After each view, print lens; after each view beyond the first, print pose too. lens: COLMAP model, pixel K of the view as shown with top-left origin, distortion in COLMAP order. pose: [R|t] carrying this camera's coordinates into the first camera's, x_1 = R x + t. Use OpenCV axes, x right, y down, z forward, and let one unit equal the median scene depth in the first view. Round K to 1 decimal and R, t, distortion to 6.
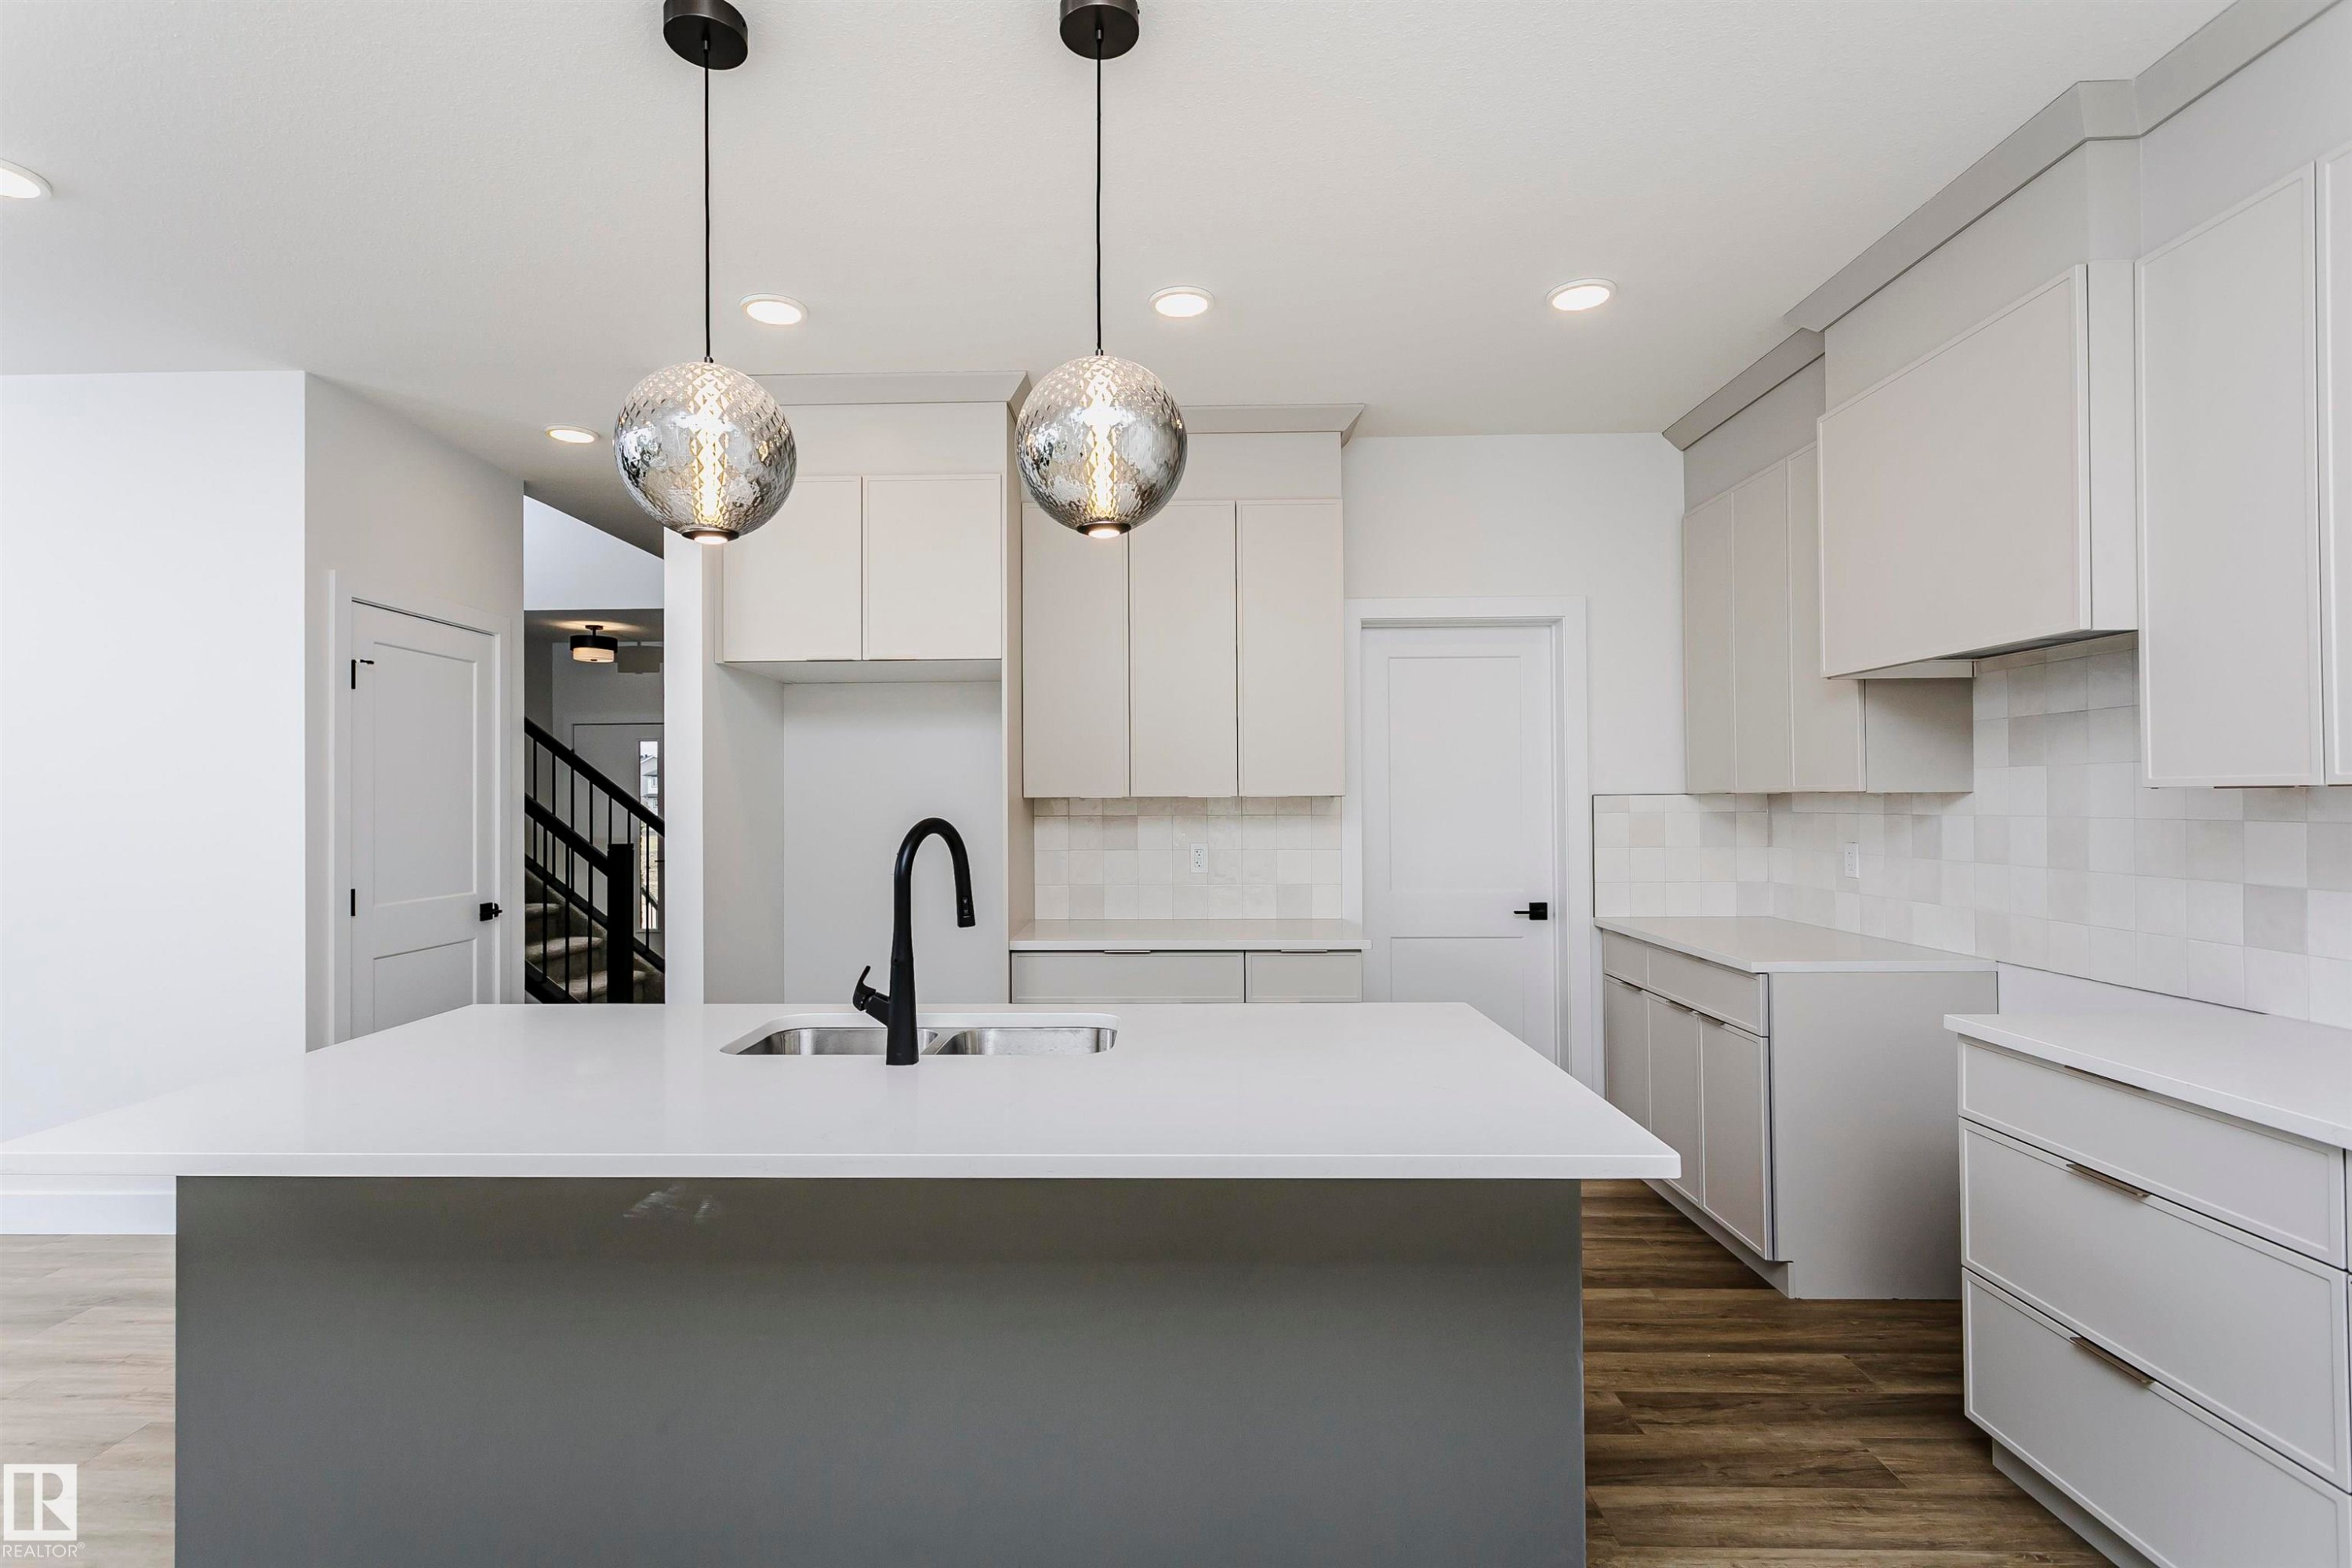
lens RADIAL K [[1131.1, 0, 1150.1], [0, 1131.1, 782.6], [0, 0, 1]] dist [0.004129, 0.000243]
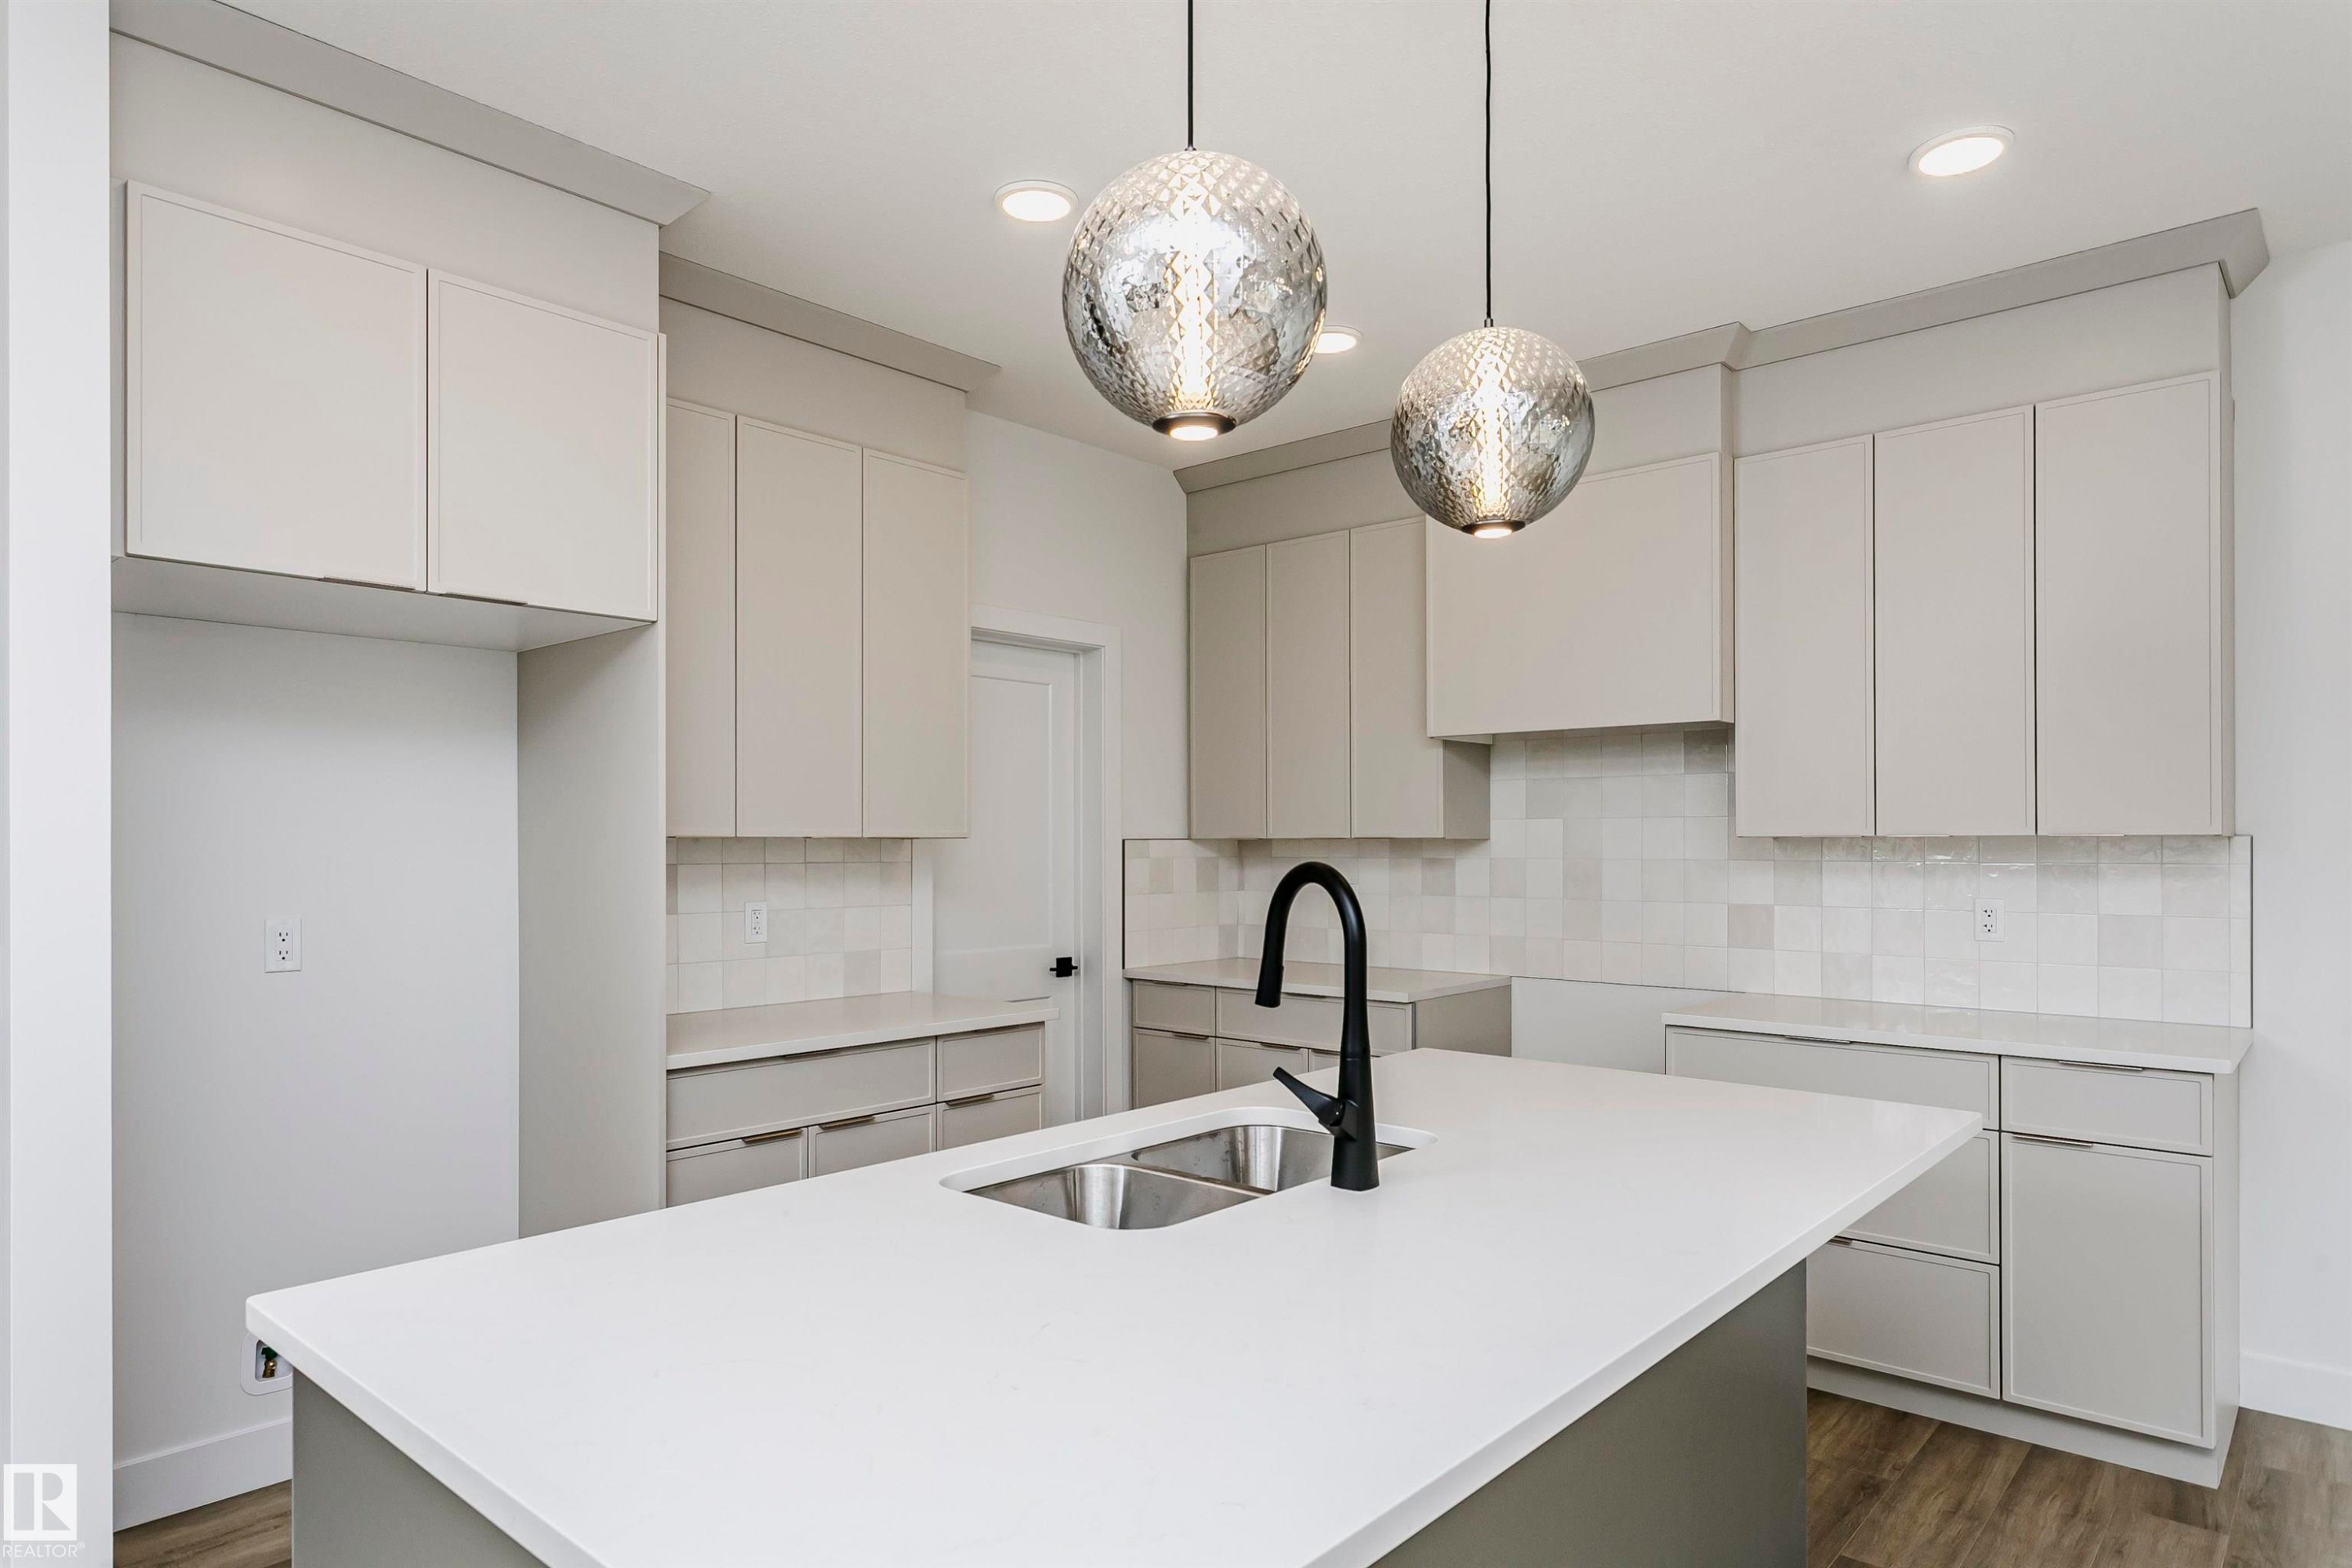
lens RADIAL K [[1381.9, 0, 1151.8], [0, 1381.9, 844.0], [0, 0, 1]] dist [0.003097, -0.001890]
pose [[0.655036, 0.004941, 0.755581, -0.582856], [-0.013763, 0.999891, 0.005394, 0.009875], [-0.755472, -0.013932, 0.655033, 0.284262]]
